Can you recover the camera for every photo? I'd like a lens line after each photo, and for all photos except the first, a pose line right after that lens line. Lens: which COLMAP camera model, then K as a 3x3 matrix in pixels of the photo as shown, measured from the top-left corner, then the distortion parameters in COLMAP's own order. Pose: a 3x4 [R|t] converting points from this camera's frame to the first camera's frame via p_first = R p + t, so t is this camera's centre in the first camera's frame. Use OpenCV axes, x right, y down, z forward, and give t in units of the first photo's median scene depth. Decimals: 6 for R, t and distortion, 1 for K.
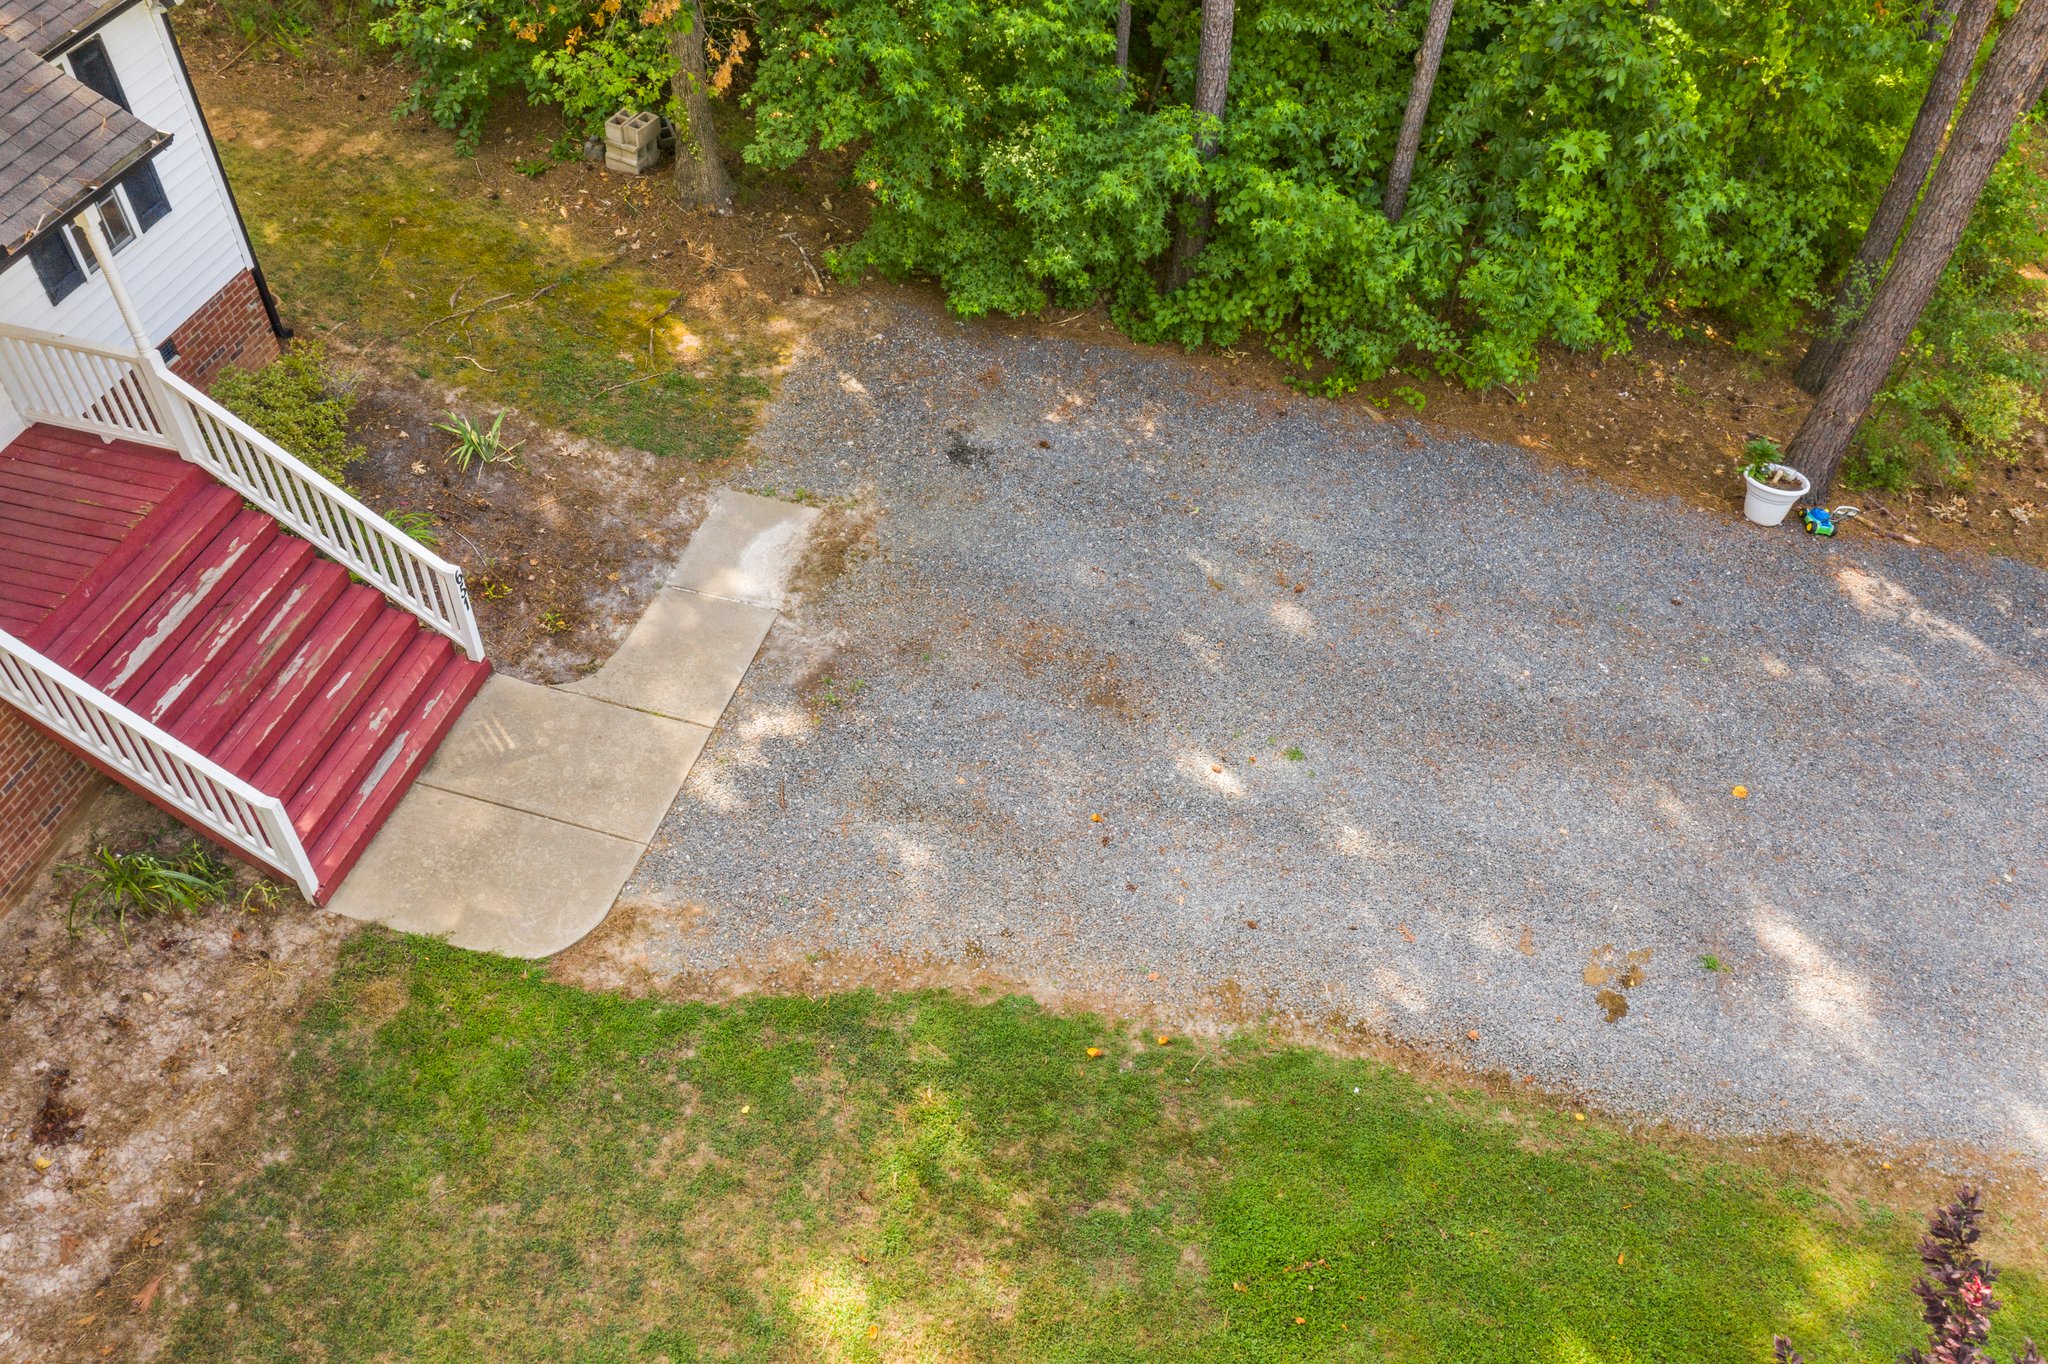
lens RADIAL K [[1621.1, 0, 1024.0], [0, 1621.1, 682.0], [0, 0, 1]] dist [-0.004998, 0.002619]
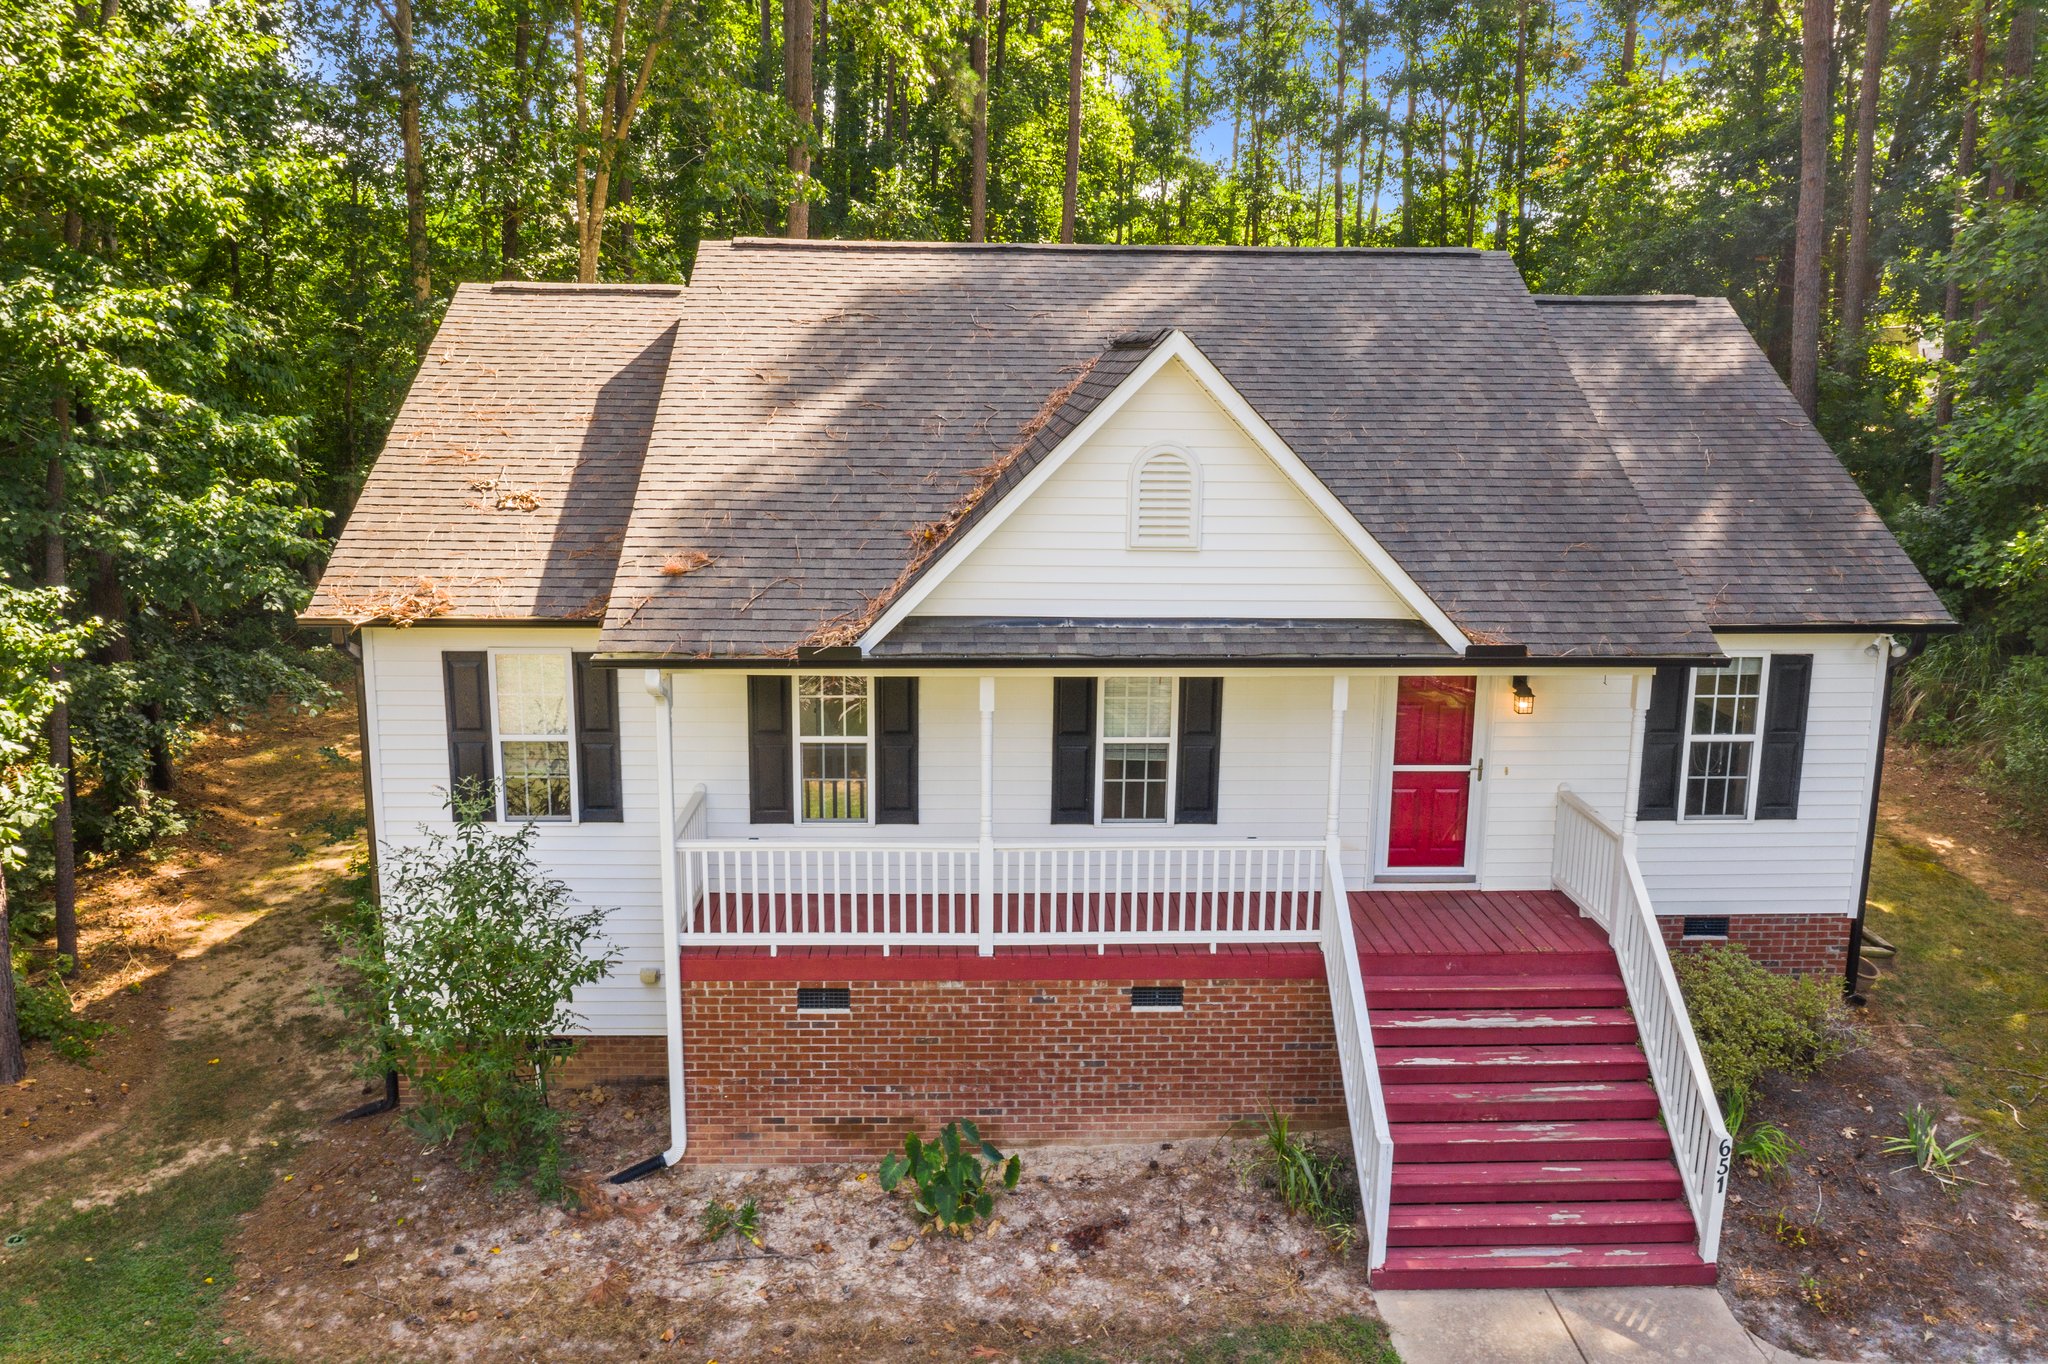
lens RADIAL K [[1637.2, 0, 1024.0], [0, 1637.2, 682.0], [0, 0, 1]] dist [-0.012670, -0.005665]
pose [[0.301326, 0.179897, -0.936397, 0.331369], [-0.693669, 0.715163, -0.085823, 0.096324], [0.654237, 0.675411, 0.340286, 0.243849]]
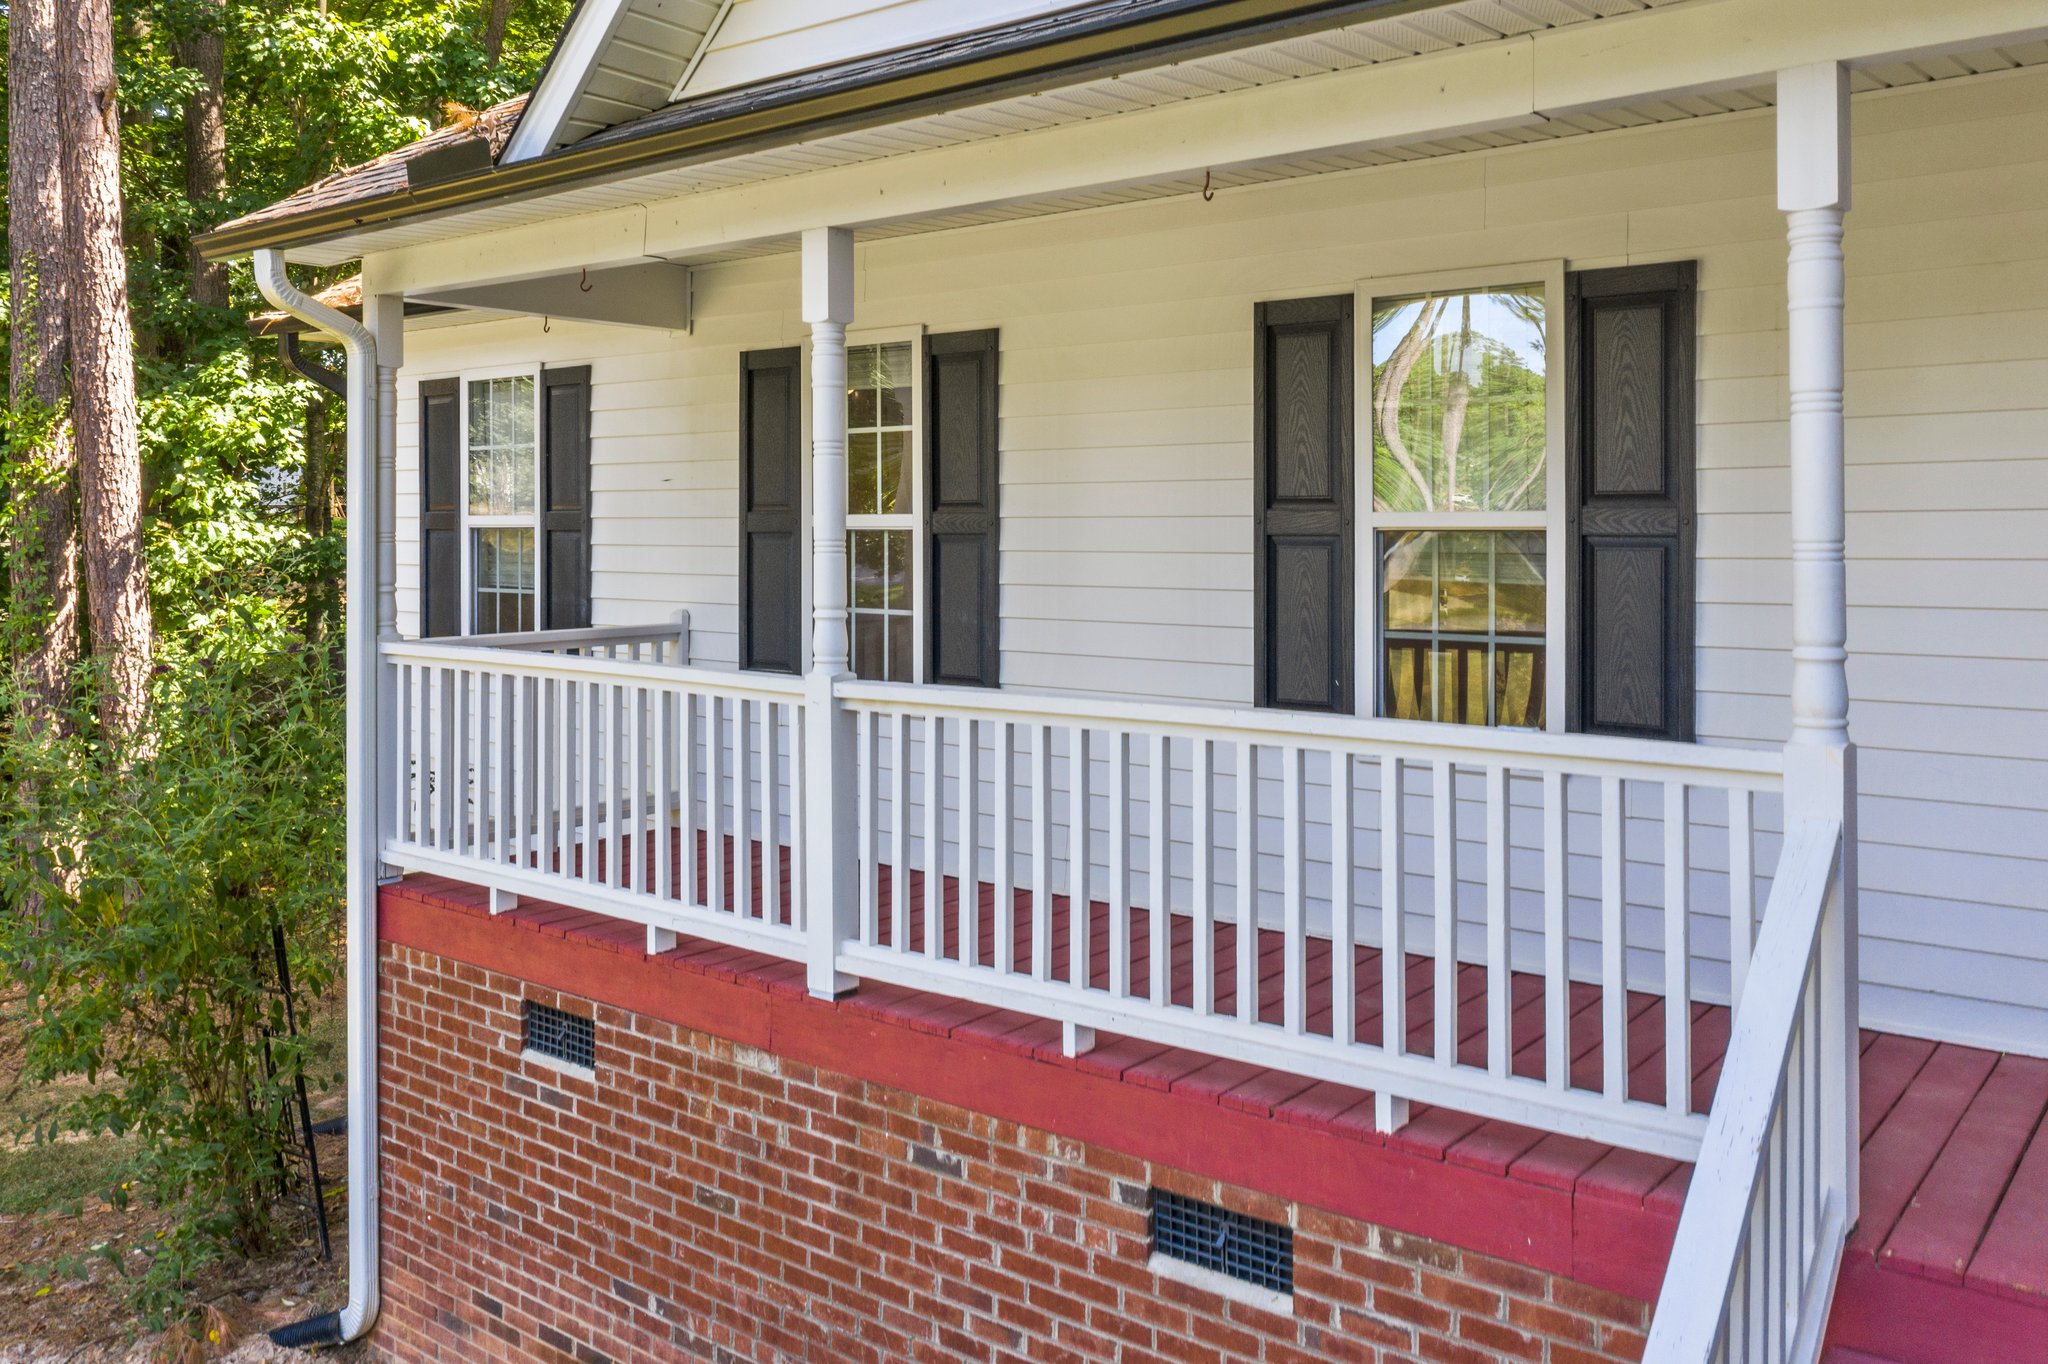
lens RADIAL K [[1678.7, 0, 1031.8], [0, 1678.7, 511.0], [0, 0, 1]] dist [-0.005546, -0.003657]
pose [[-0.396495, -0.021287, -0.917790, -0.251649], [-0.667406, 0.693144, 0.272250, -0.067134], [0.630365, 0.720485, -0.289035, 0.745580]]
